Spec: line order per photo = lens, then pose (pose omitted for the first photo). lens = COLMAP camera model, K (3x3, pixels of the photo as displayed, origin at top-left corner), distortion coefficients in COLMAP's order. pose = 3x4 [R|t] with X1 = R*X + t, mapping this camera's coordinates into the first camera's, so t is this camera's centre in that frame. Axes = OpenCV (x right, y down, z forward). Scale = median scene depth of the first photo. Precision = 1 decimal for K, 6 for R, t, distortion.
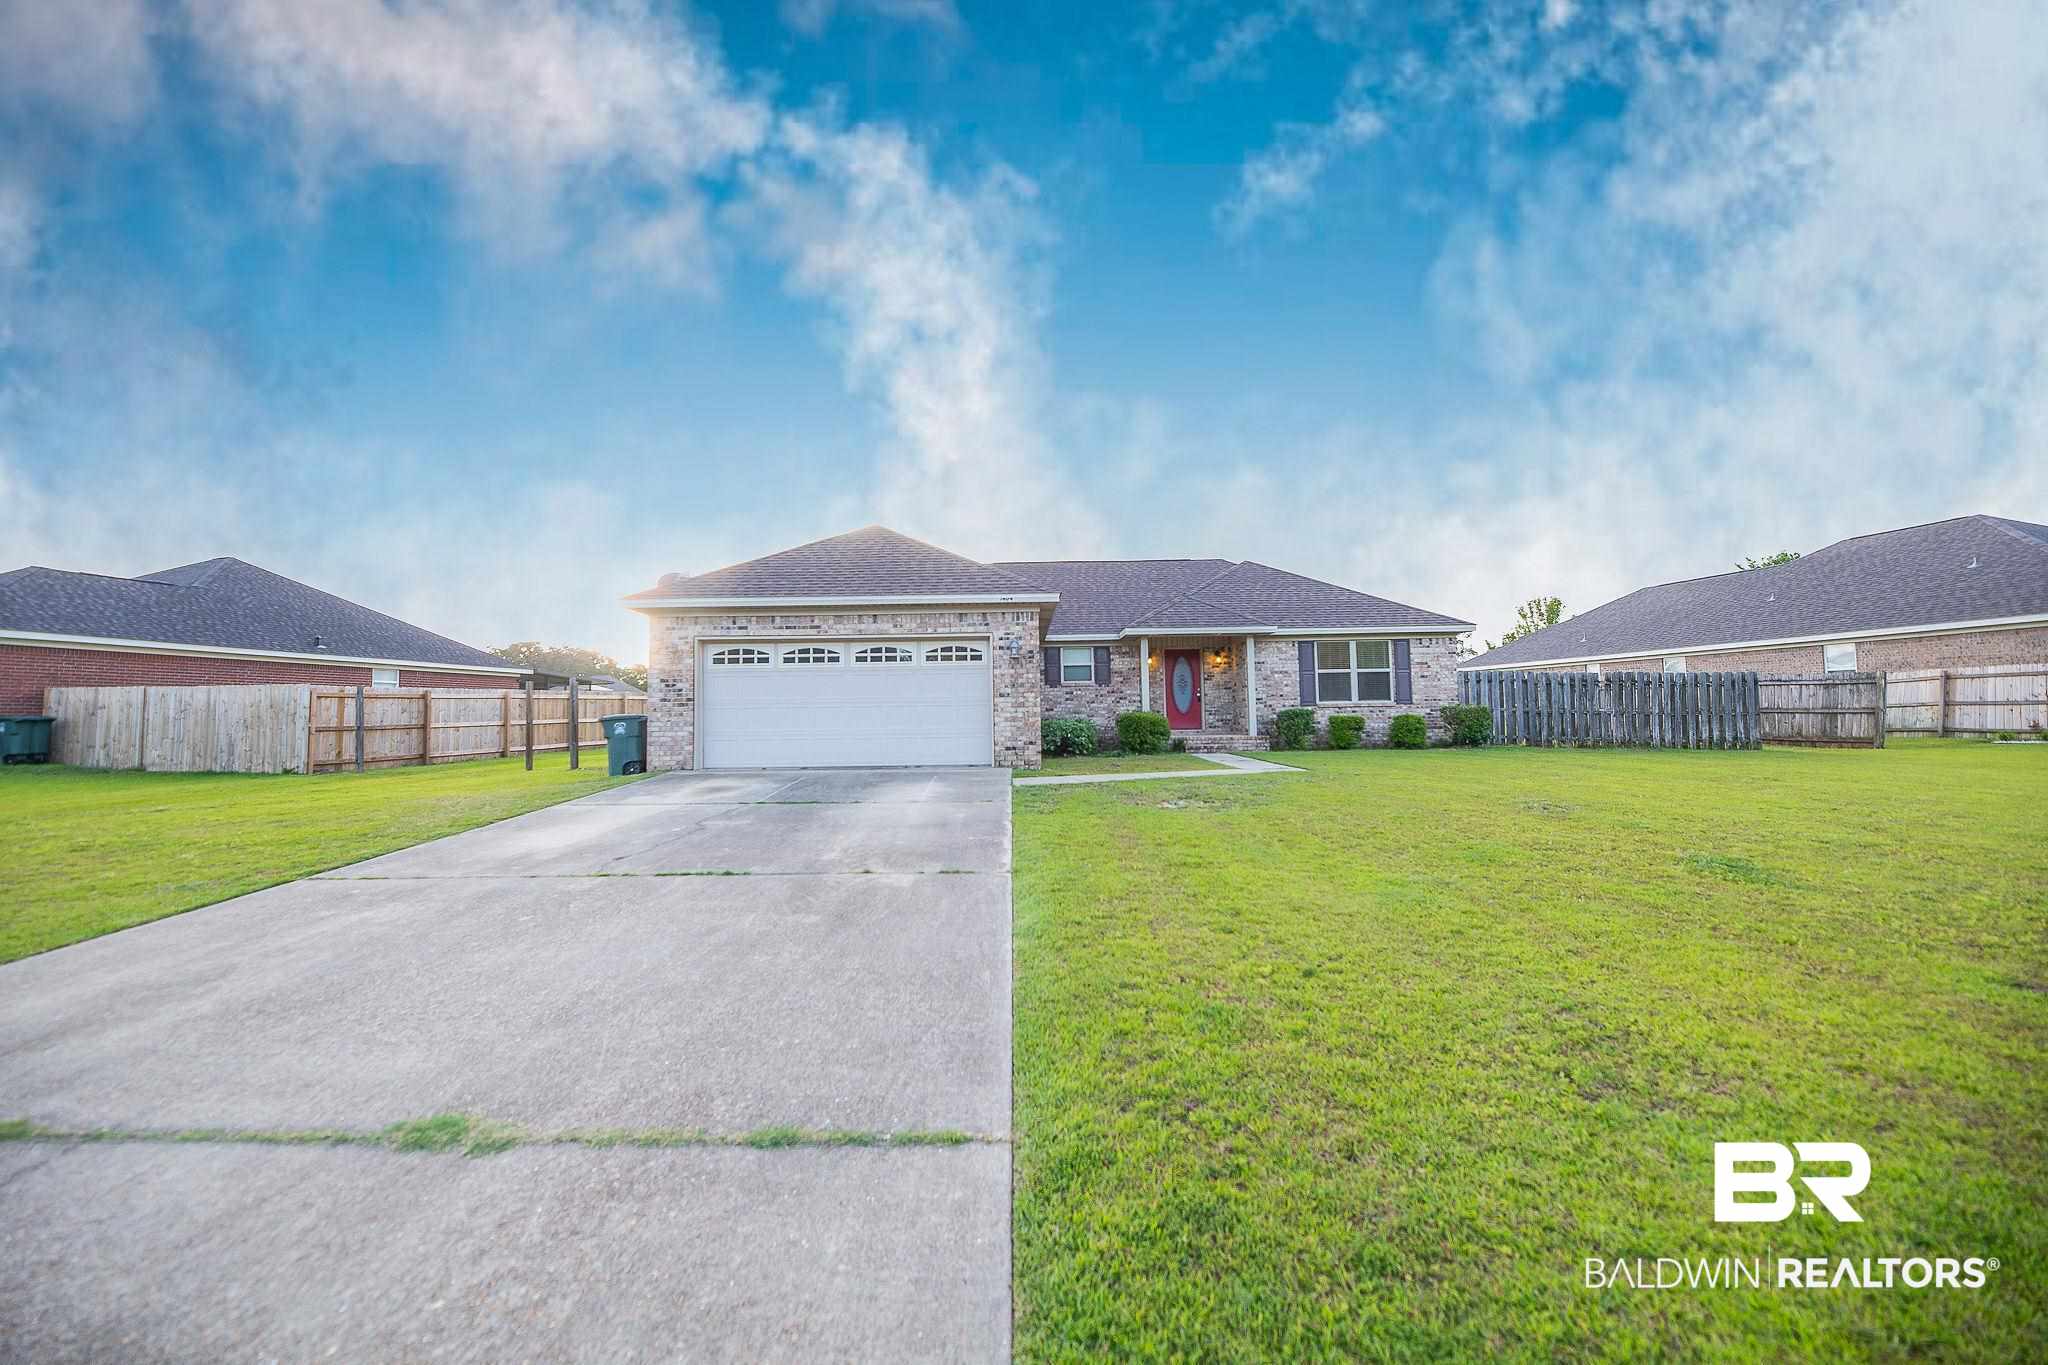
lens RADIAL K [[822.7, 0, 1014.7], [0, 822.7, 671.3], [0, 0, 1]] dist [0.000393, -0.003185]
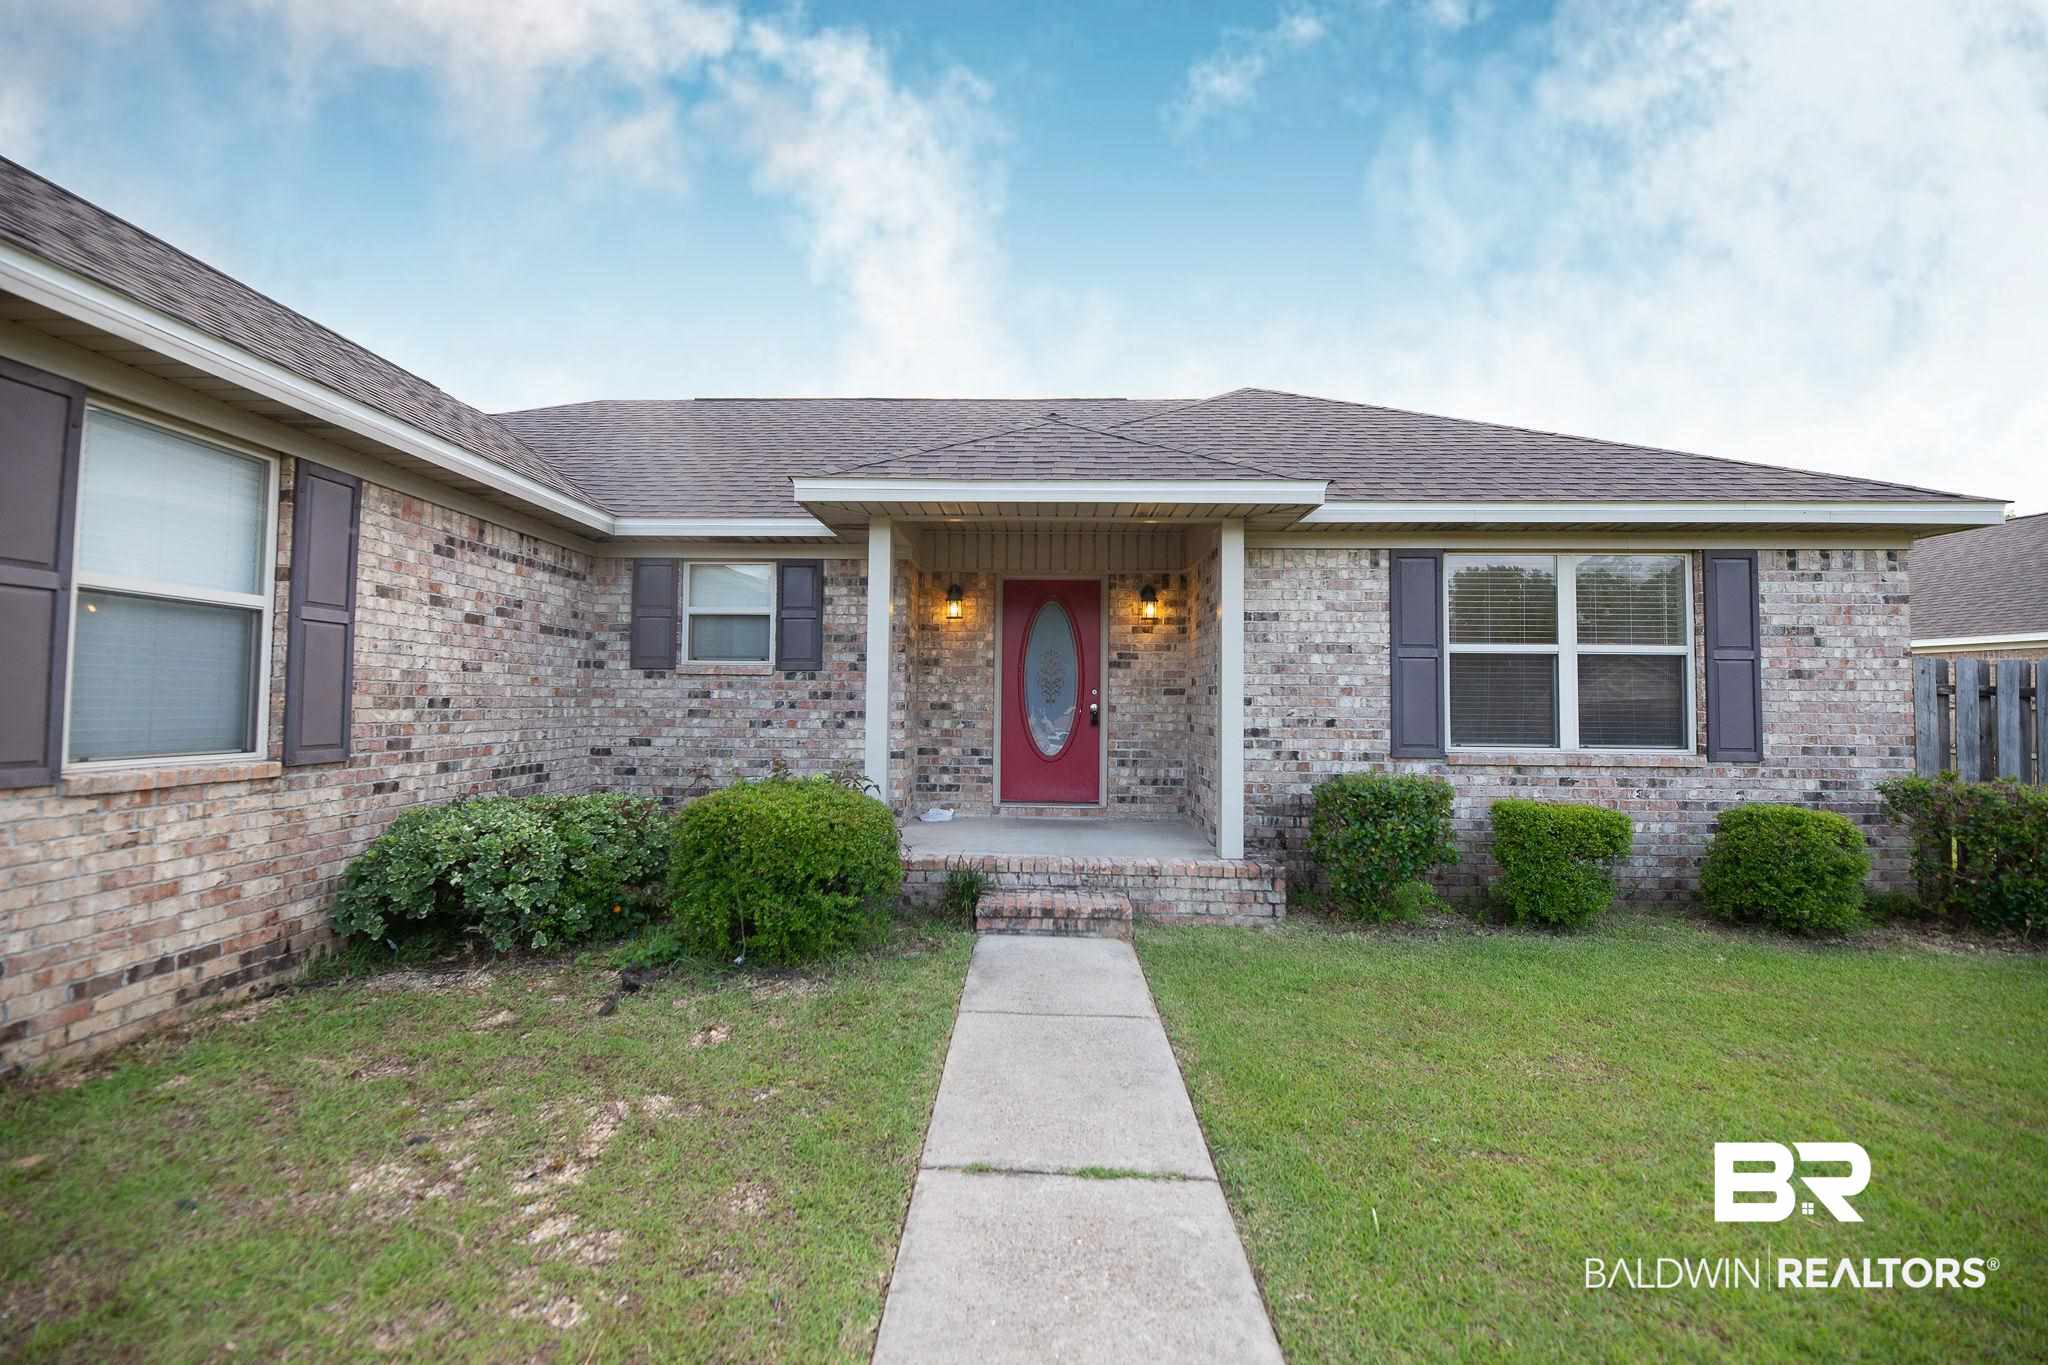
lens RADIAL K [[822.7, 0, 1014.7], [0, 822.7, 671.3], [0, 0, 1]] dist [0.000393, -0.003185]
pose [[0.998744, 0.026880, -0.042282, 0.216603], [-0.025914, 0.999394, 0.023233, 0.005808], [0.042881, -0.022108, 0.998836, 0.680263]]
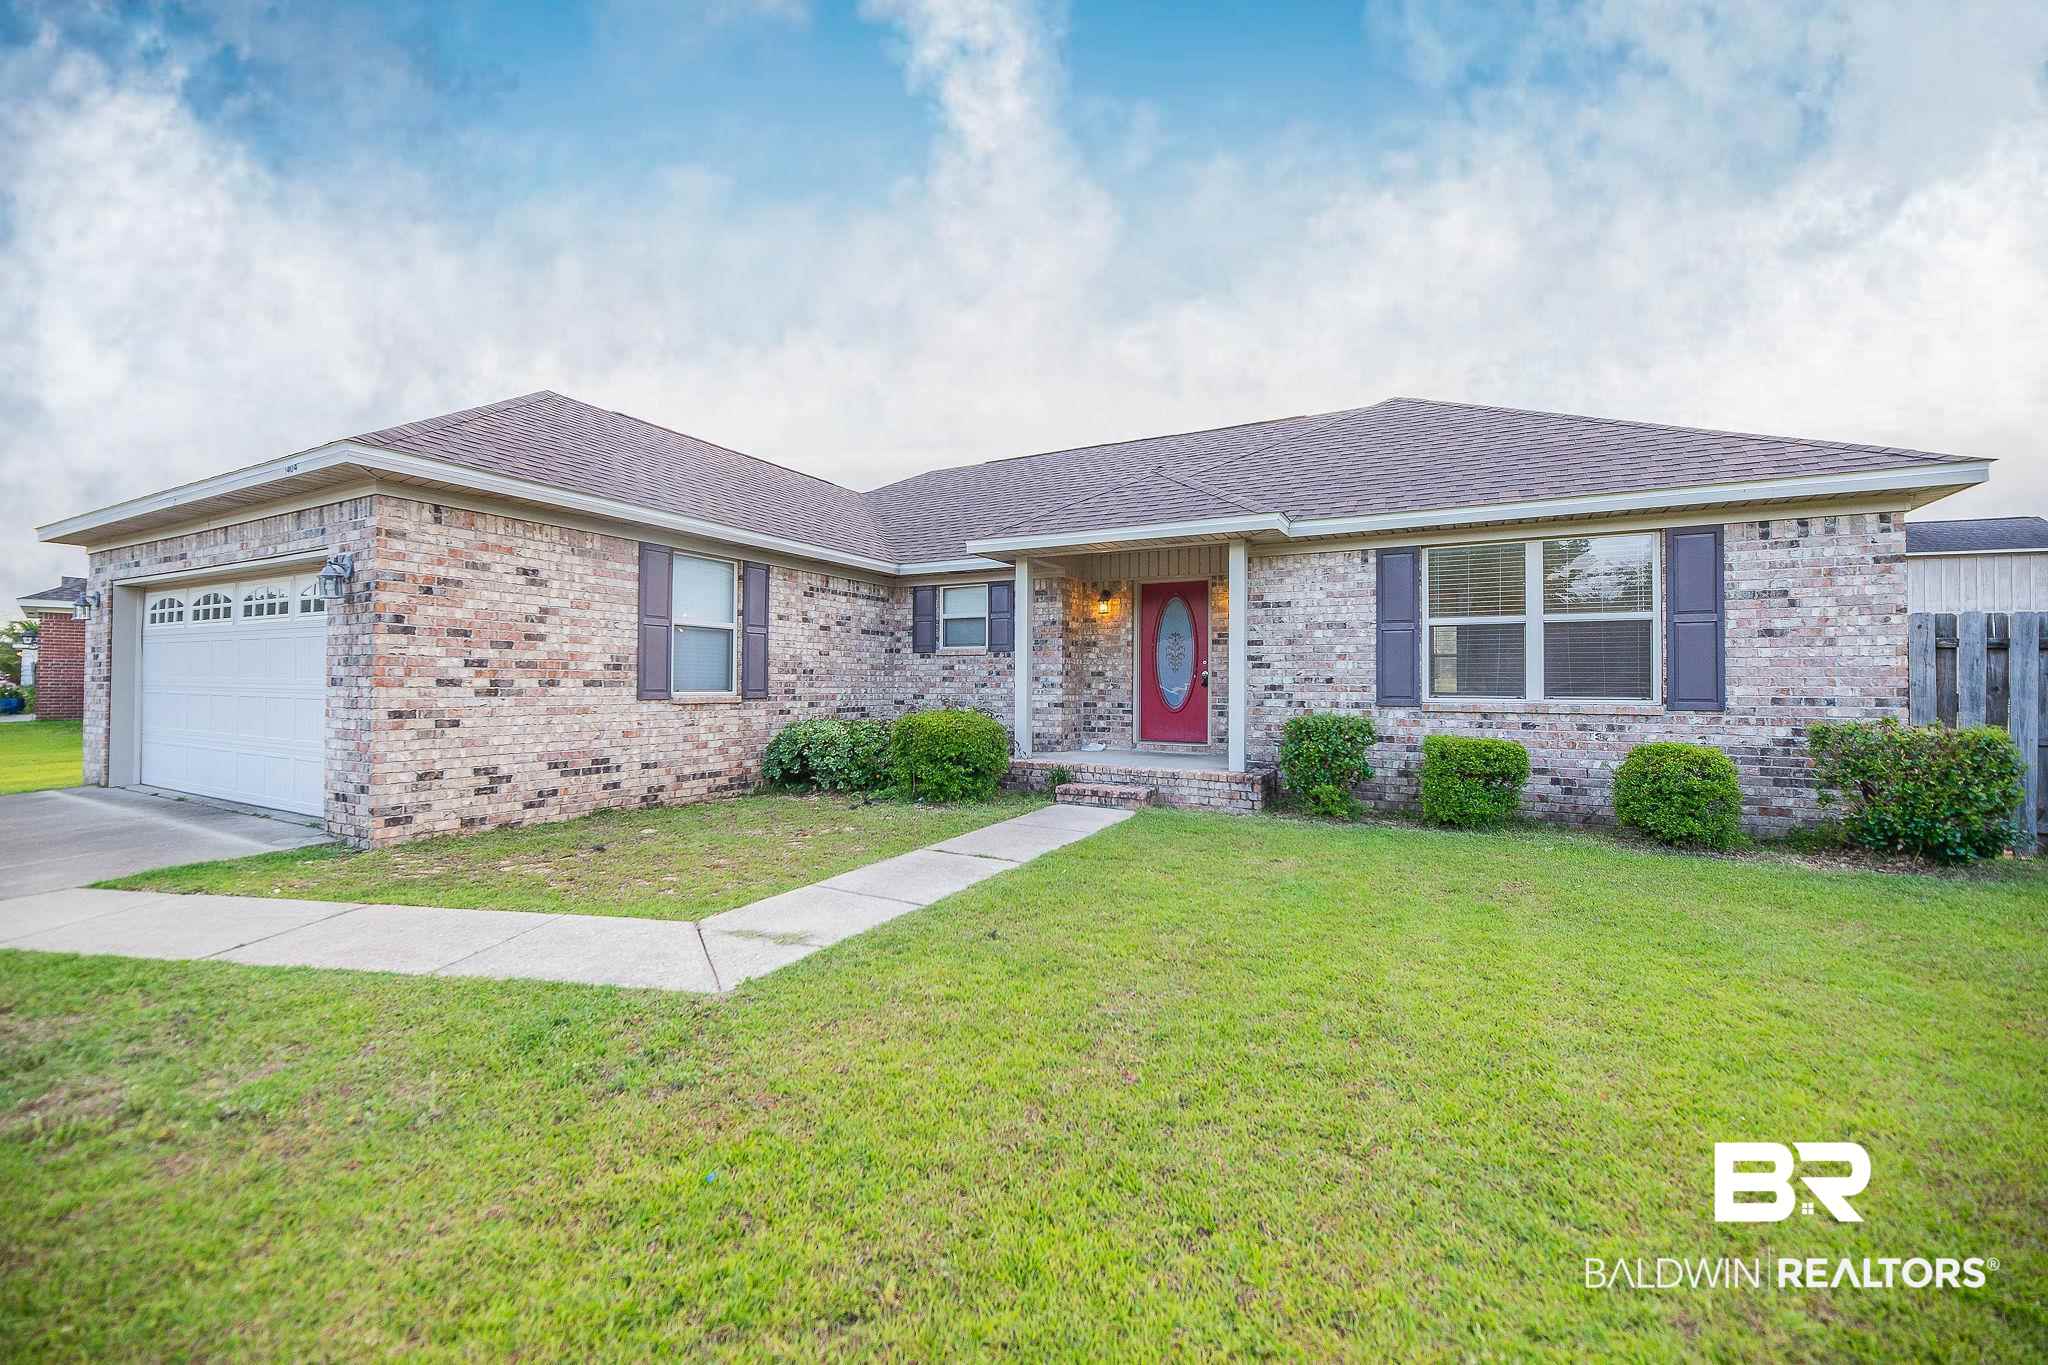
lens RADIAL K [[822.7, 0, 1014.7], [0, 822.7, 671.3], [0, 0, 1]] dist [0.000393, -0.003185]
pose [[0.871590, 0.014679, -0.490016, 0.389834], [0.008938, 0.998910, 0.045821, 0.003945], [0.490154, -0.044317, 0.870508, 0.546817]]
